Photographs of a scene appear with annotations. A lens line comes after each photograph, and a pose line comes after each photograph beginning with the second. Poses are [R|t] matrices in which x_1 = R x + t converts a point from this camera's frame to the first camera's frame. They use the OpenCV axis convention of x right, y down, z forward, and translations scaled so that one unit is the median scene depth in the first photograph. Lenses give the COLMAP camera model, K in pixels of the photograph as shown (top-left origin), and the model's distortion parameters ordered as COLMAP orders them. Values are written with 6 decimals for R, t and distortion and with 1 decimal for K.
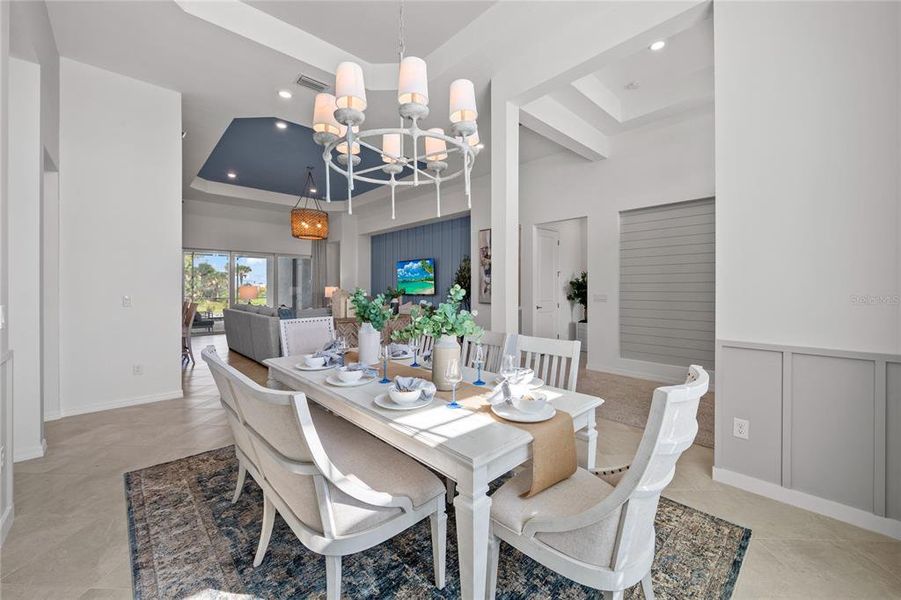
lens RADIAL K [[362.5, 0, 463.4], [0, 362.5, 289.2], [0, 0, 1]] dist [0.007052, -0.003805]
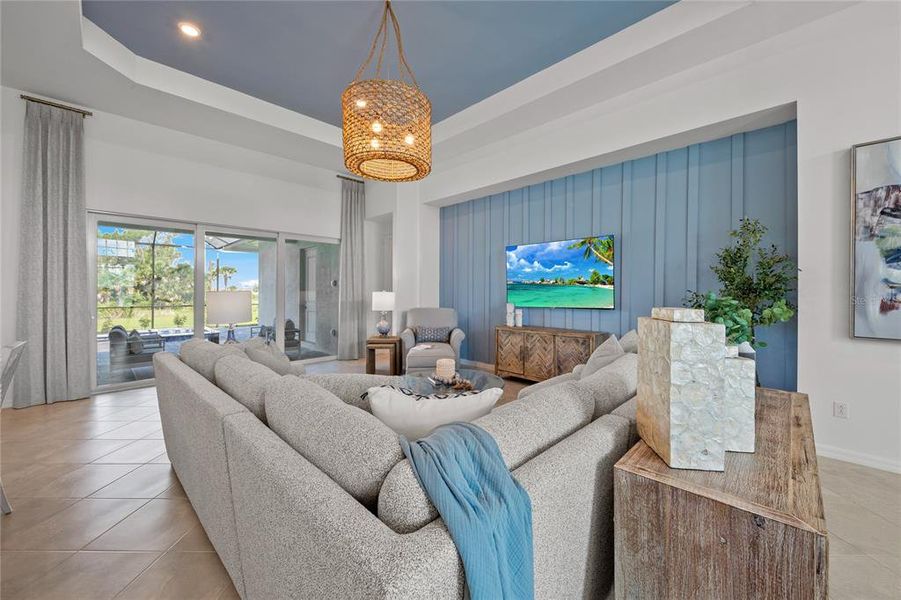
lens RADIAL K [[361.5, 0, 464.8], [0, 361.5, 295.7], [0, 0, 1]] dist [-0.000943, -0.001246]
pose [[0.999423, 0.003756, 0.033768, -0.207084], [-0.004006, 0.999965, 0.007323, -0.004284], [-0.033739, -0.007454, 0.999403, 0.356184]]
